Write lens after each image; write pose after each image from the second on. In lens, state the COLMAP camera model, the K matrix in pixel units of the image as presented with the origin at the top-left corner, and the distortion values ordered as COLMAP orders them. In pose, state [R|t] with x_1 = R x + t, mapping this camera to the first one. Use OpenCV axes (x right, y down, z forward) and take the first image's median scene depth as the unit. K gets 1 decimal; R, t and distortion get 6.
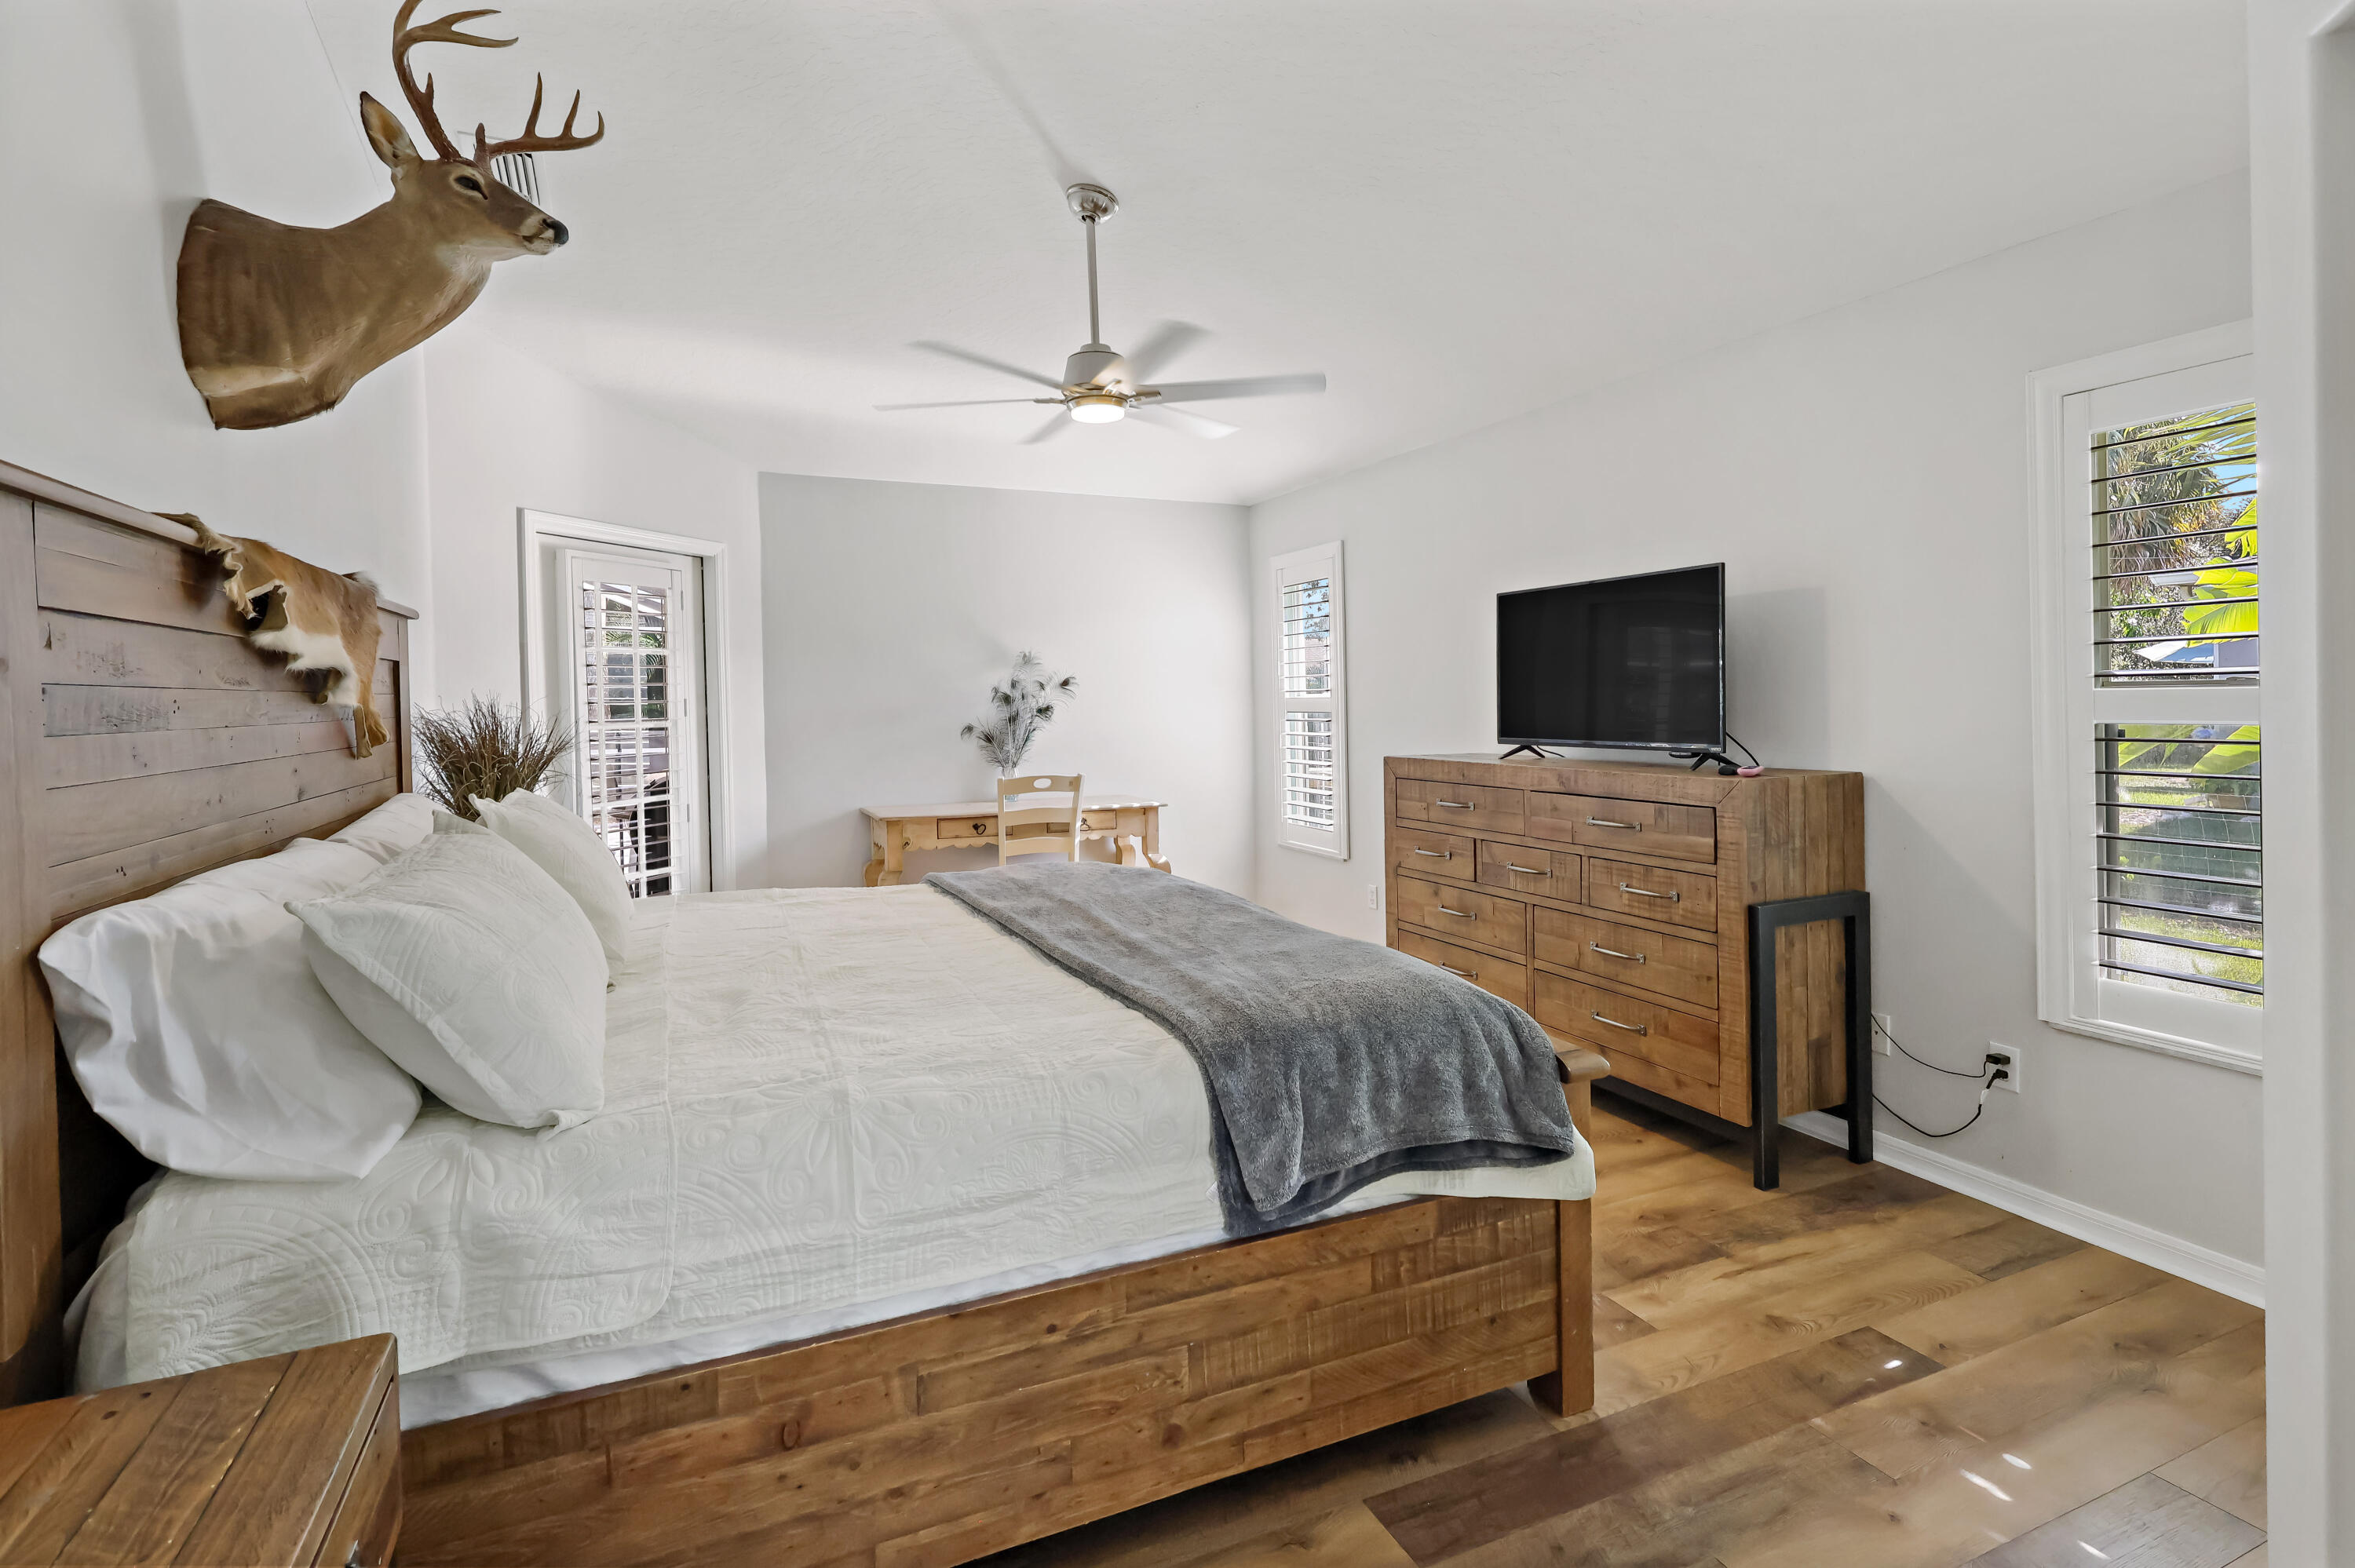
lens RADIAL K [[1139.6, 0, 1177.7], [0, 1139.6, 728.4], [0, 0, 1]] dist [-0.002685, 0.000093]
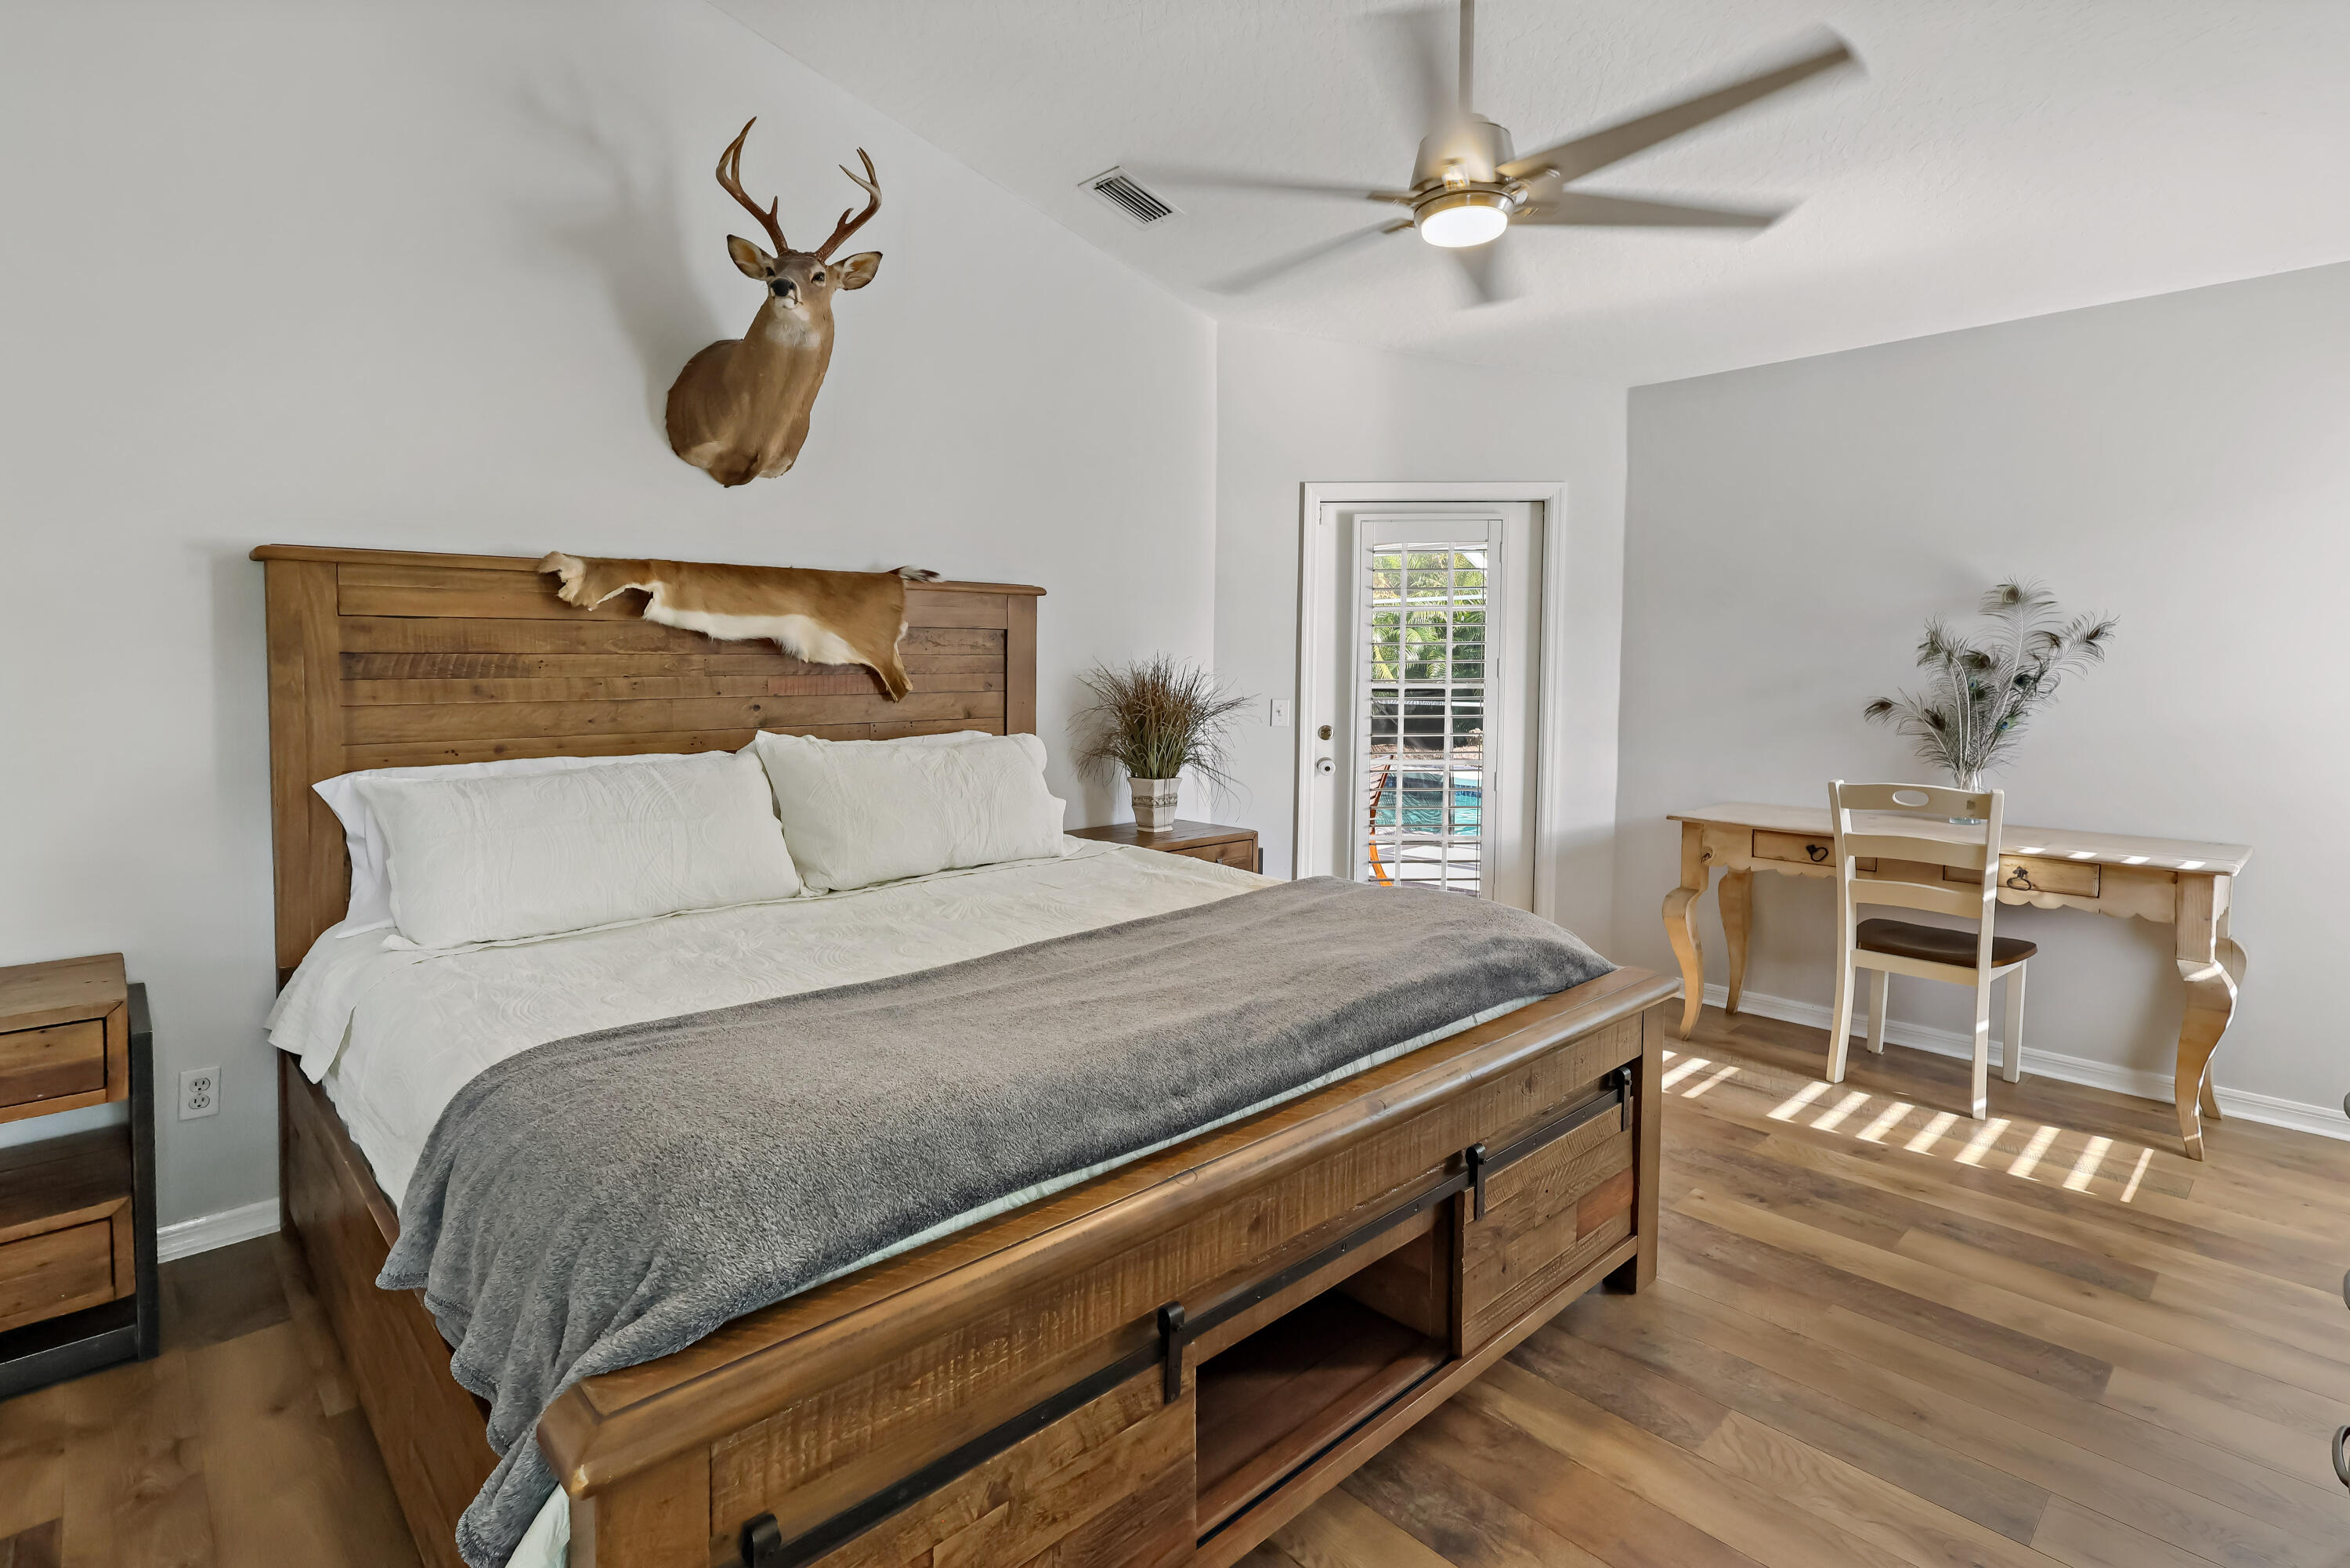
lens RADIAL K [[1137.3, 0, 1175.2], [0, 1137.3, 728.5], [0, 0, 1]] dist [-0.002685, 0.000093]
pose [[0.331076, 0.065018, -0.941362, 0.336941], [-0.026429, 0.997871, 0.059626, -0.016627], [0.943234, 0.005138, 0.332089, 0.417988]]
